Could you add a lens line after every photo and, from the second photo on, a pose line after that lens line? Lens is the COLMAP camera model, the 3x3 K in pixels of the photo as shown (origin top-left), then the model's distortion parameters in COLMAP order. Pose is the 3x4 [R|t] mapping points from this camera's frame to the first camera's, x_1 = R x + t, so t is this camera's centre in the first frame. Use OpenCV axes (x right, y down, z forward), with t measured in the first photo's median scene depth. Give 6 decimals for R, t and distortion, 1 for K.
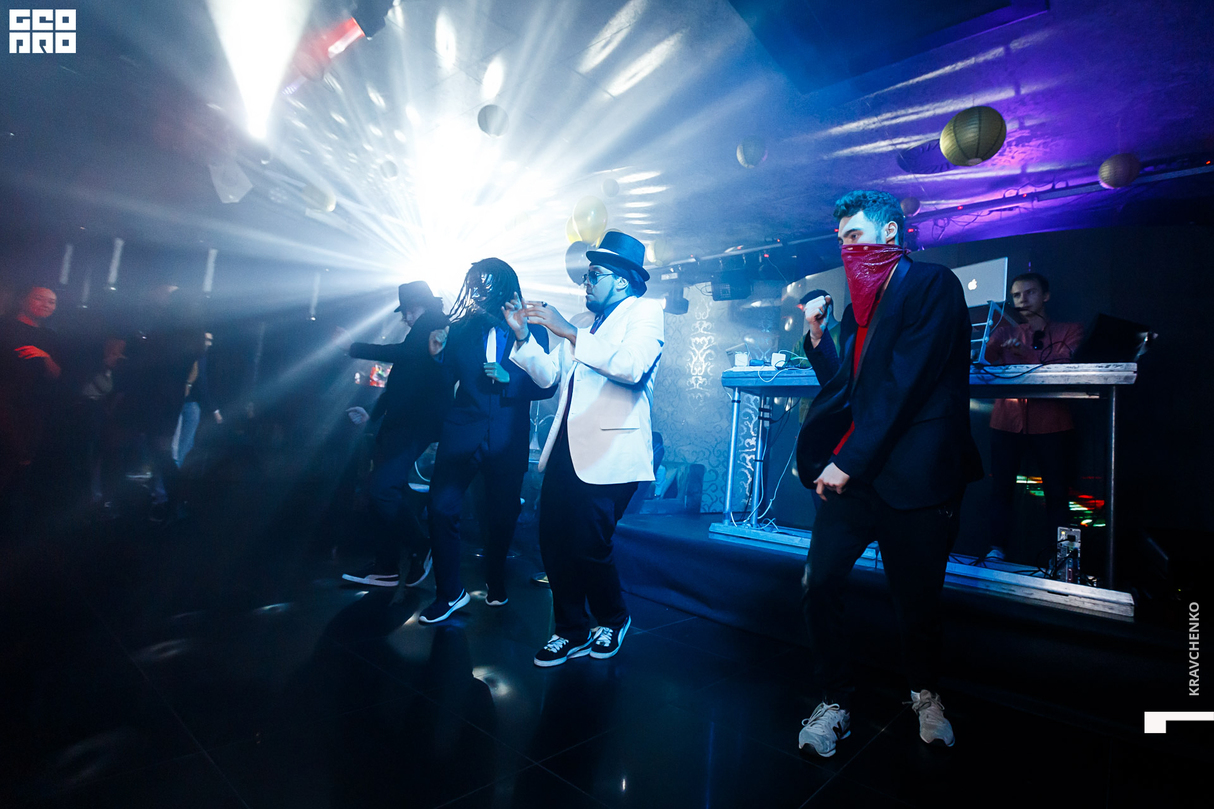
lens RADIAL K [[545.6, 0, 607.0], [0, 545.6, 404.5], [0, 0, 1]] dist [0.000615, 0.000134]
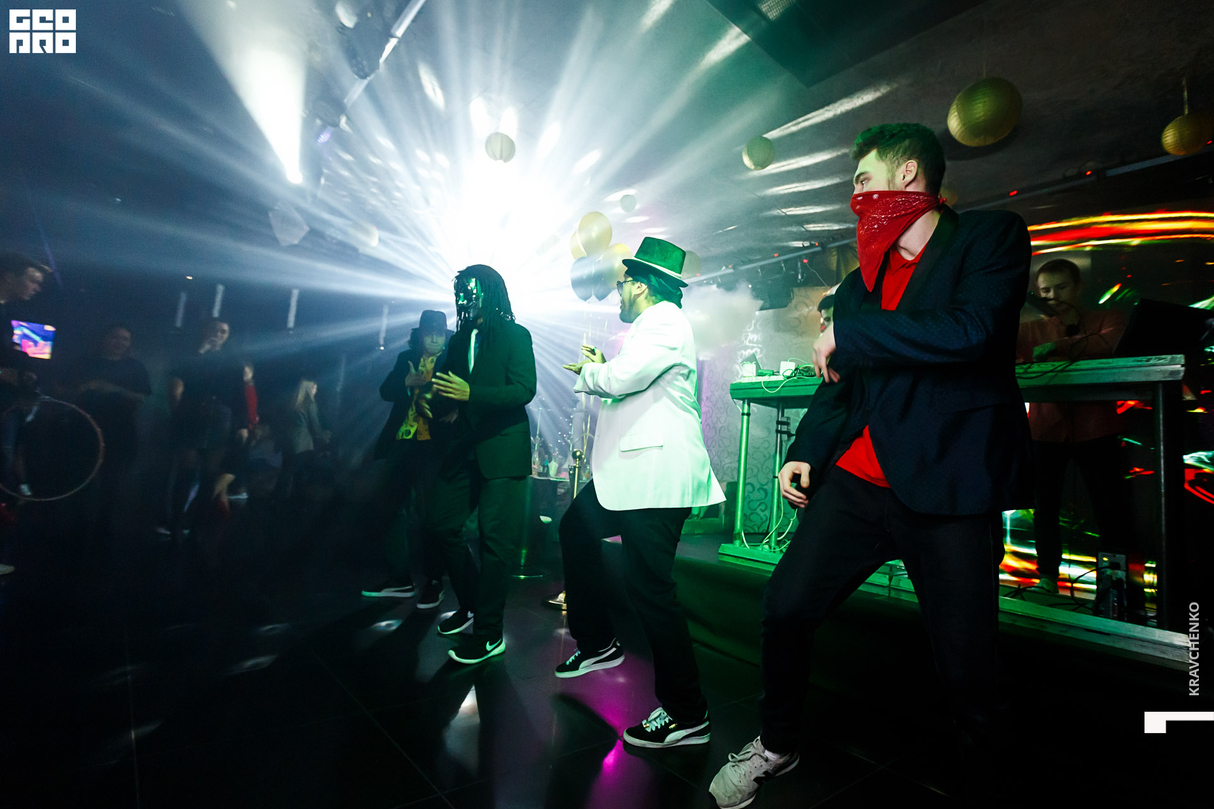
lens RADIAL K [[545.6, 0, 607.0], [0, 545.6, 404.5], [0, 0, 1]] dist [0.000615, 0.000134]
pose [[0.988773, -0.027441, -0.146882, 0.134149], [0.022216, 0.999065, -0.037093, 0.007034], [0.147763, 0.033414, 0.988458, 0.029655]]
